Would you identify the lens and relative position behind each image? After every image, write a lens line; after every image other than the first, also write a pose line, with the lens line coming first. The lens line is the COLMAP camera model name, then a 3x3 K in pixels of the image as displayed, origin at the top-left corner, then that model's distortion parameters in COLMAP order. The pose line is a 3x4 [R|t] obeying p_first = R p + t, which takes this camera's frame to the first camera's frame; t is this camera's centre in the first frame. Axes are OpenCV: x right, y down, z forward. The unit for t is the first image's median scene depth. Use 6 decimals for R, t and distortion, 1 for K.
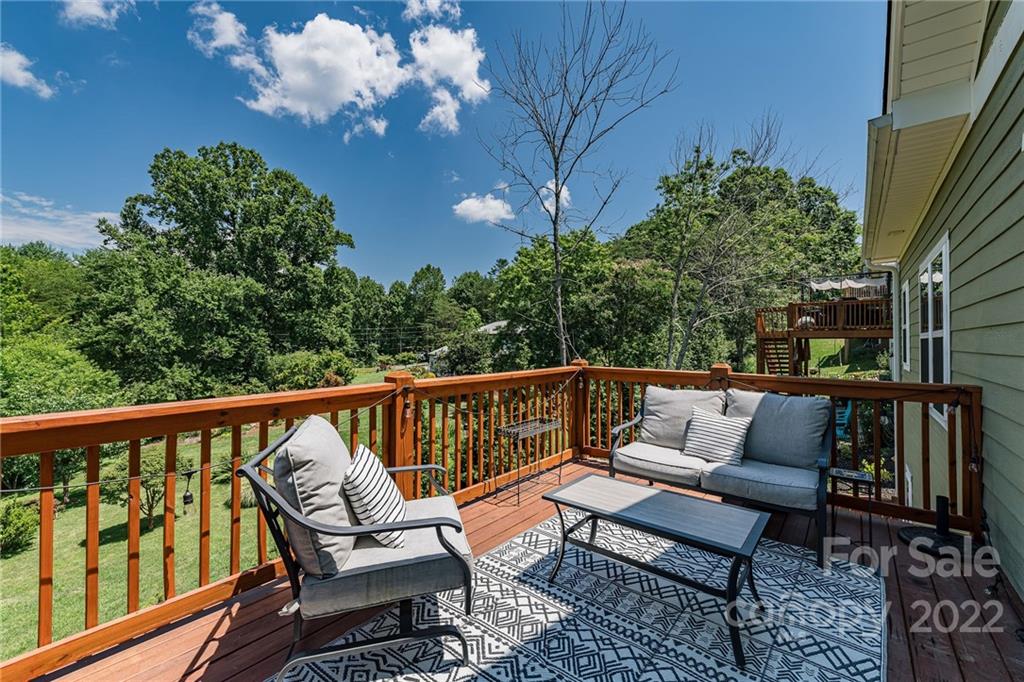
lens RADIAL K [[415.4, 0, 510.6], [0, 415.4, 340.0], [0, 0, 1]] dist [0.000629, -0.000348]
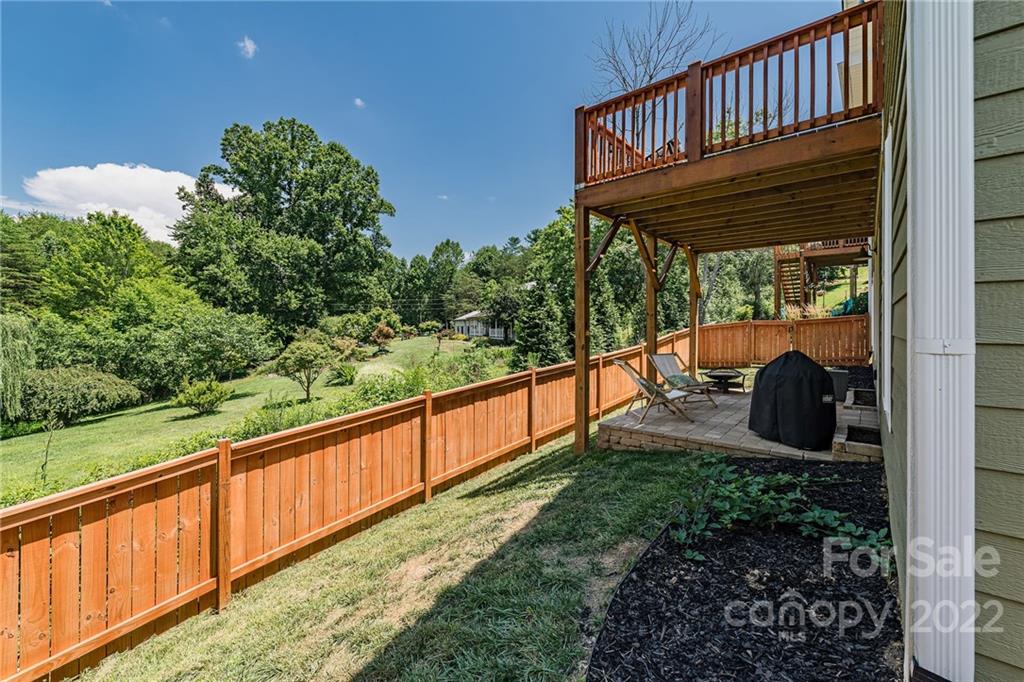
lens RADIAL K [[422.5, 0, 504.5], [0, 422.5, 328.8], [0, 0, 1]] dist [0.000375, -0.000044]
pose [[0.999781, 0.001172, -0.020903, -0.081011], [-0.001008, 0.999968, 0.007891, 0.078155], [0.020911, -0.007868, 0.999750, -0.119342]]
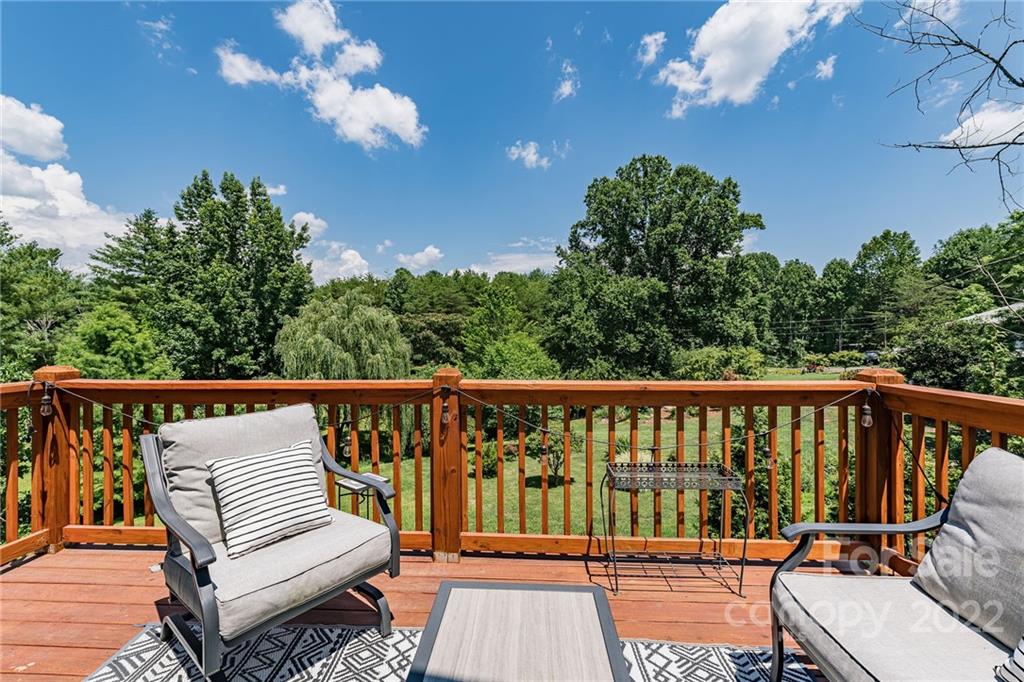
lens RADIAL K [[431.3, 0, 508.5], [0, 431.3, 340.6], [0, 0, 1]] dist [0.002139, 0.000254]
pose [[0.596484, 0.003835, -0.802616, 0.035141], [0.005592, 0.999944, 0.008933, 0.000729], [0.802606, -0.009816, 0.596429, 0.038207]]
